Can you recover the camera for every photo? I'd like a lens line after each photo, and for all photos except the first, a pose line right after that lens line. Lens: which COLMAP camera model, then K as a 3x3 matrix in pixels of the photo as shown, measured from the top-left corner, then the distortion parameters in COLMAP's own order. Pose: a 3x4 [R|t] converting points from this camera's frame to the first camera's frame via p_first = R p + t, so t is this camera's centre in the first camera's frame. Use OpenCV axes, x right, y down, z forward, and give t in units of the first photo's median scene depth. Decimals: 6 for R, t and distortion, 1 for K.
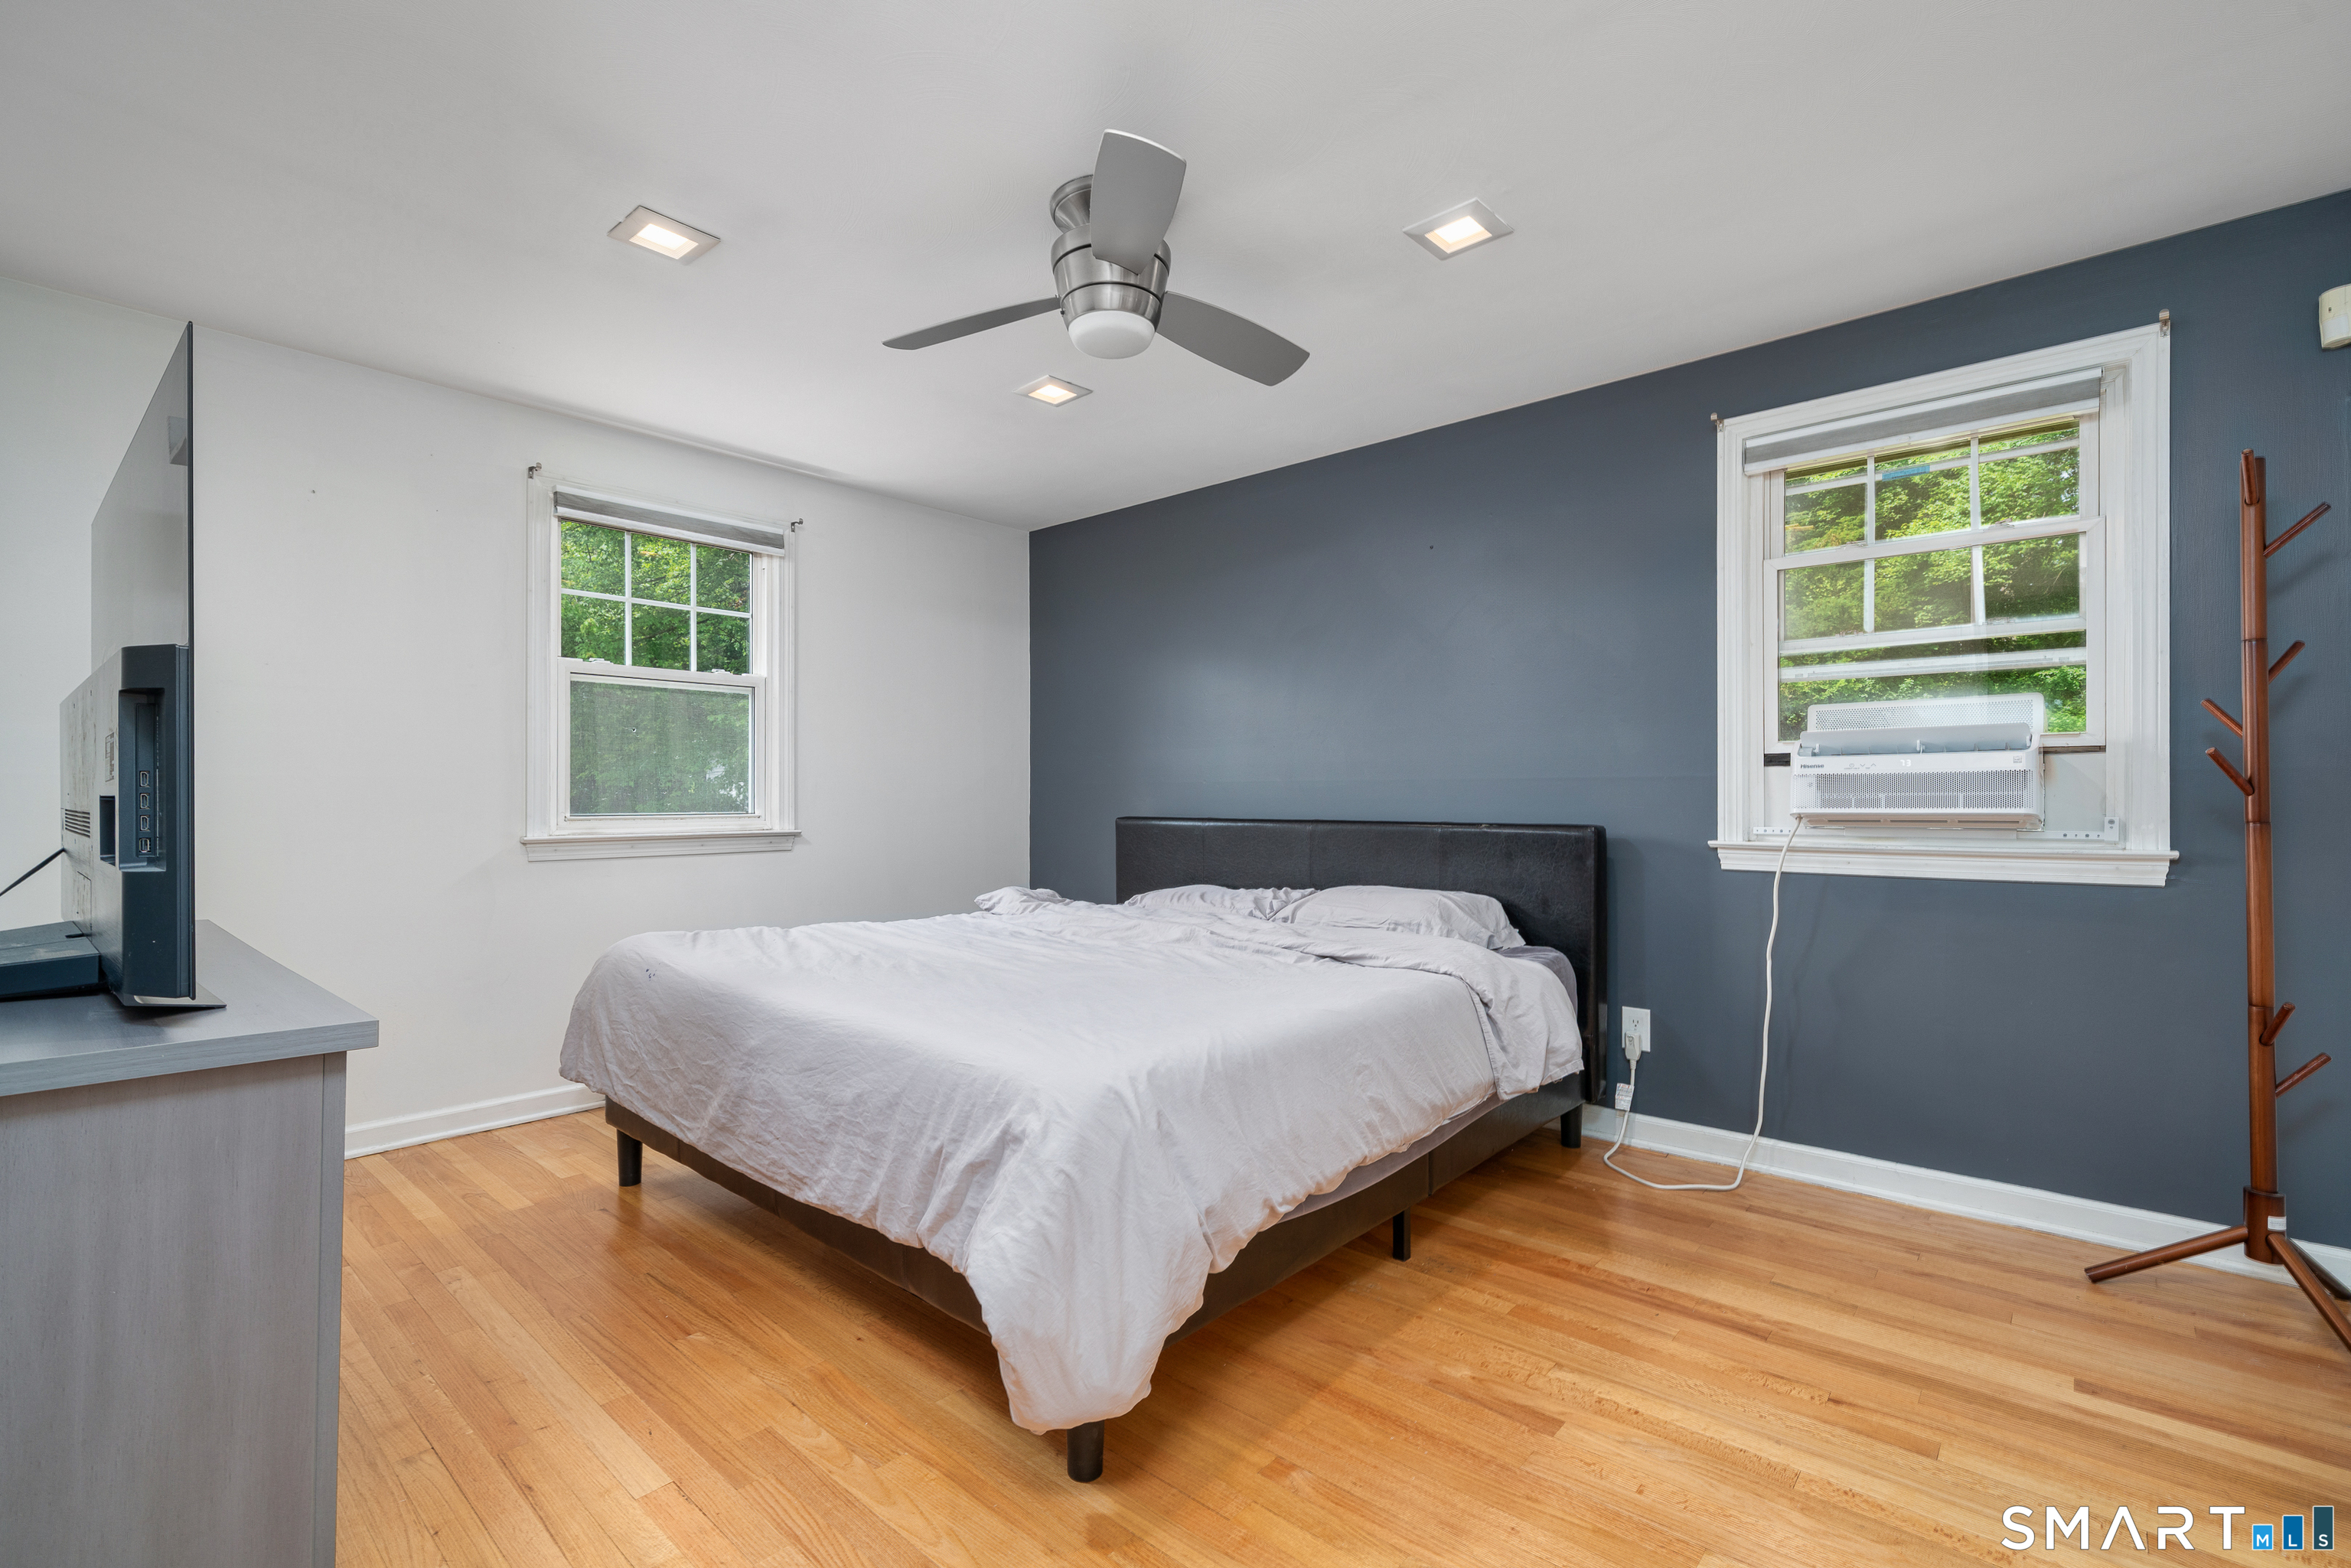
lens RADIAL K [[1004.7, 0, 1175.5], [0, 1004.7, 784.0], [0, 0, 1]] dist [-0.002356, -0.000079]
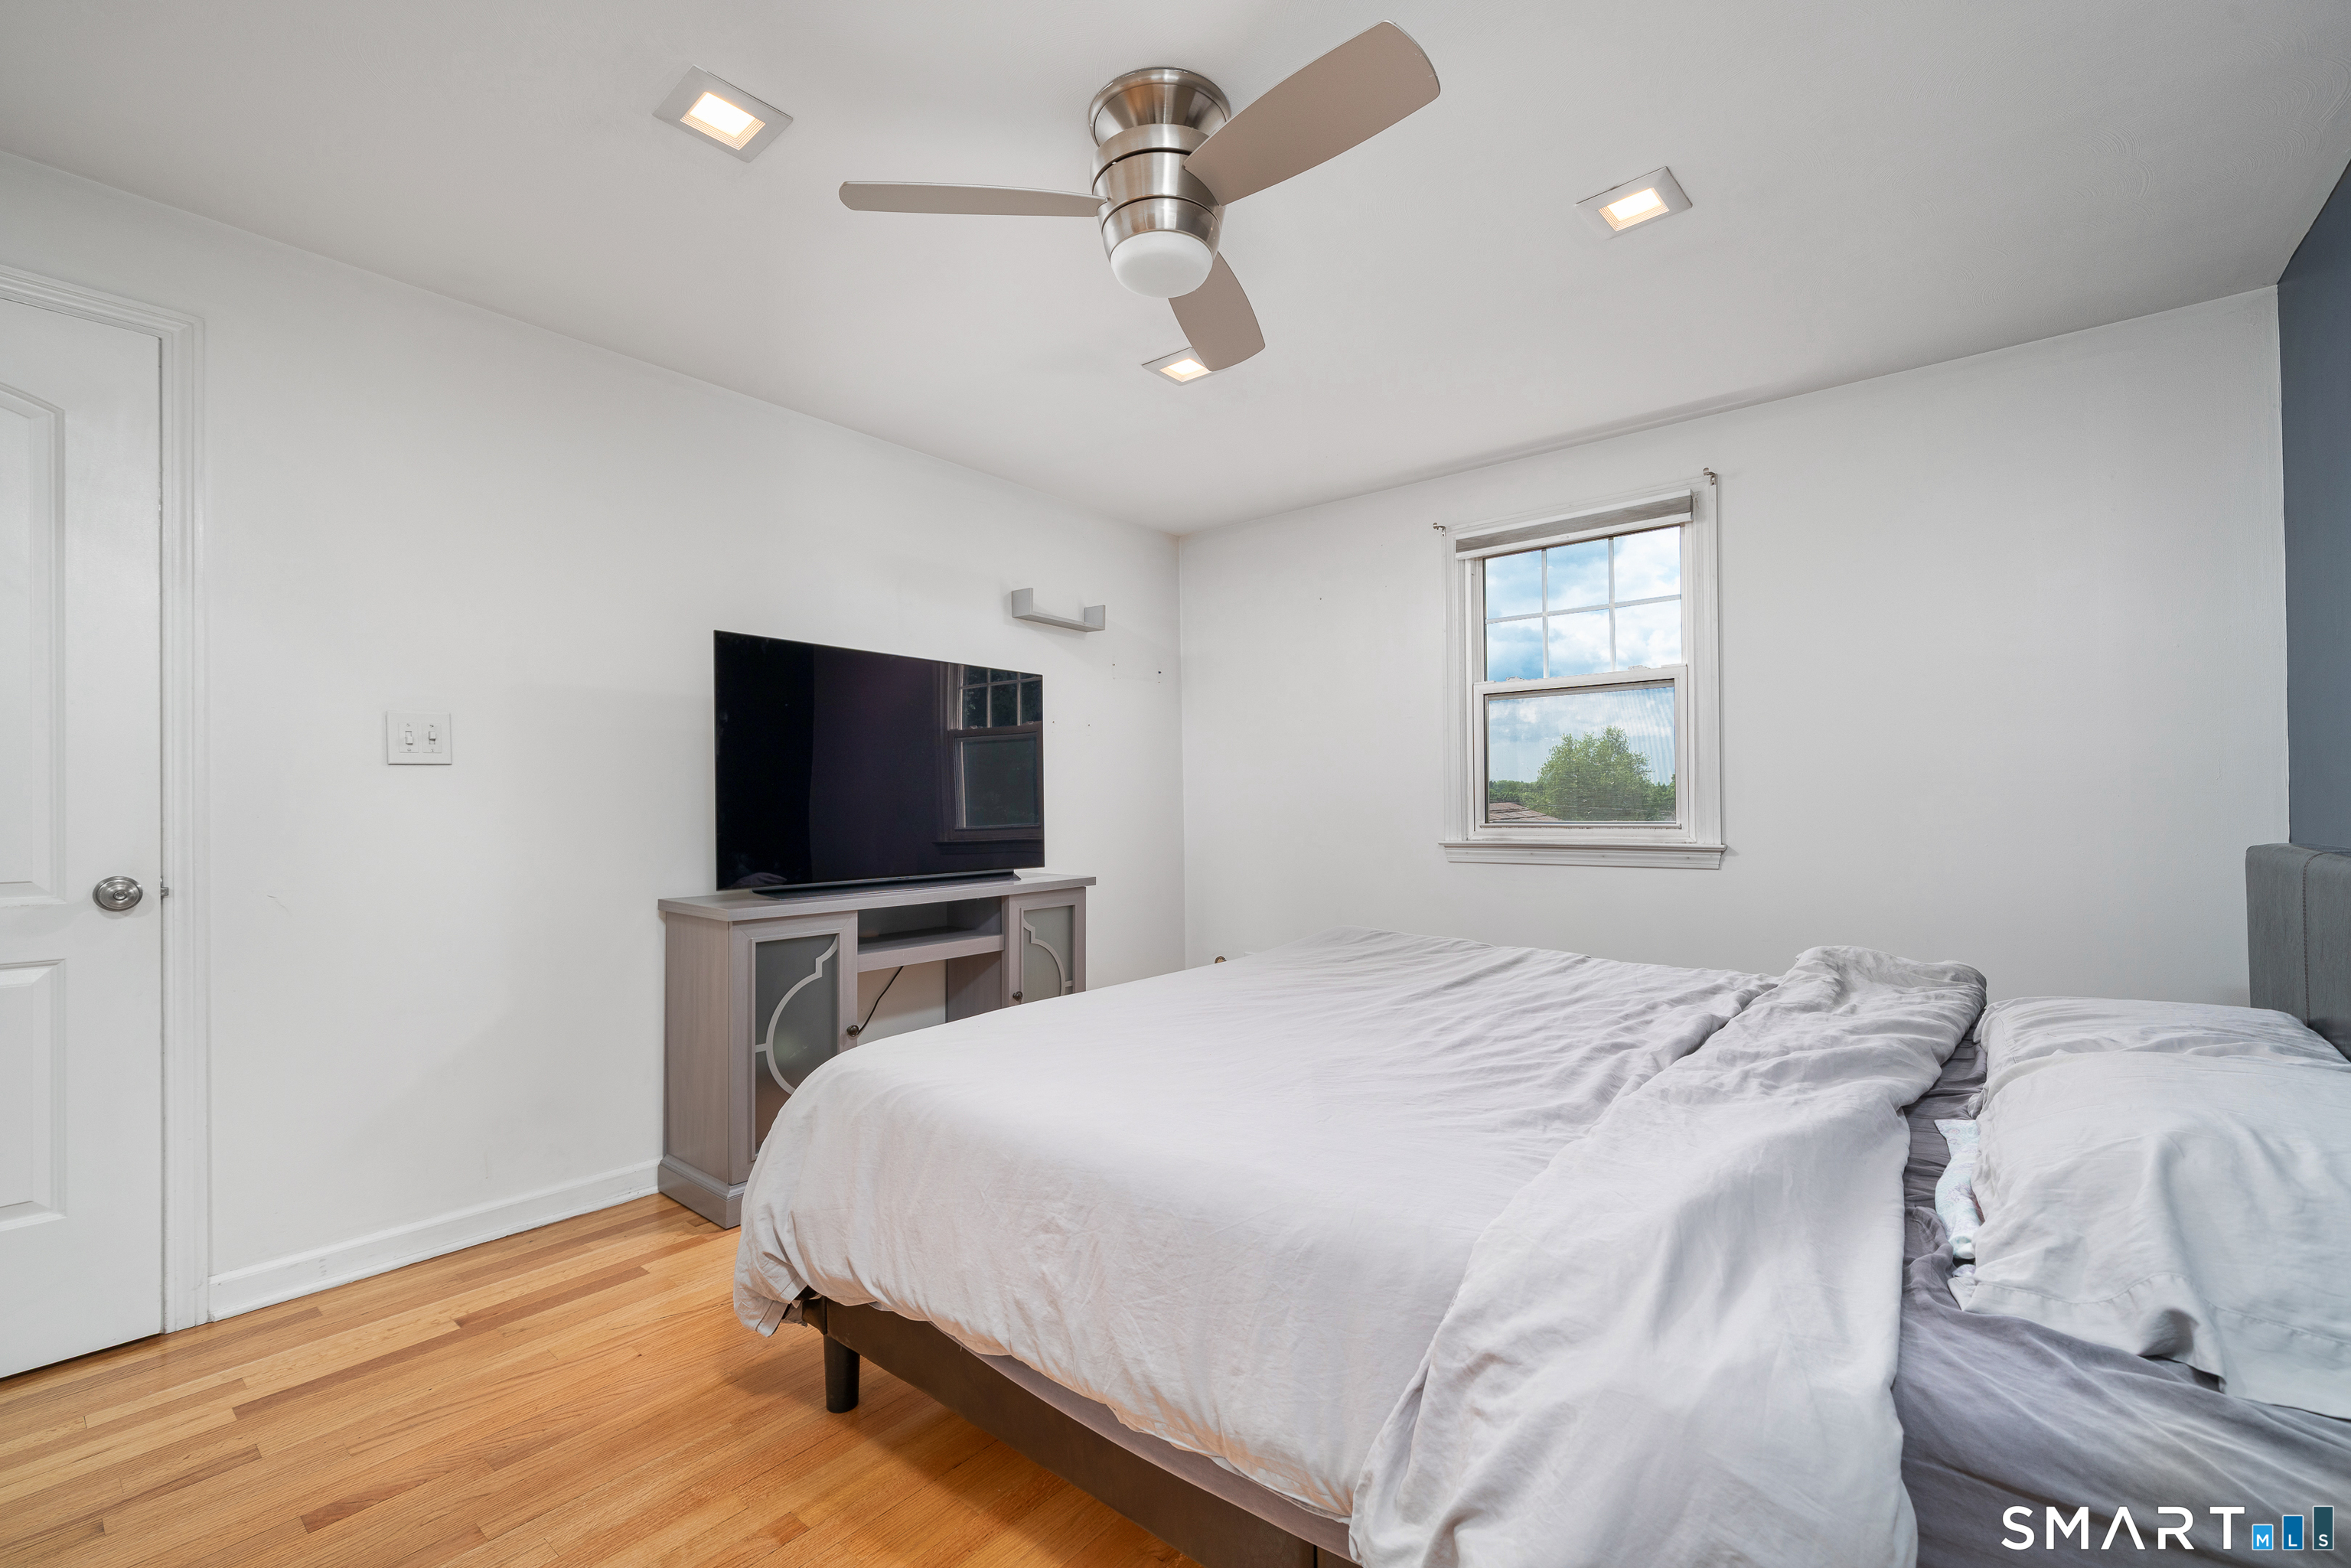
lens RADIAL K [[972.4, 0, 1165.1], [0, 972.4, 803.1], [0, 0, 1]] dist [0.002898, 0.000140]
pose [[0.060916, -0.005143, -0.998130, 0.741667], [0.021375, 0.999764, -0.003847, 0.009158], [0.997914, -0.021100, 0.061011, 0.934133]]
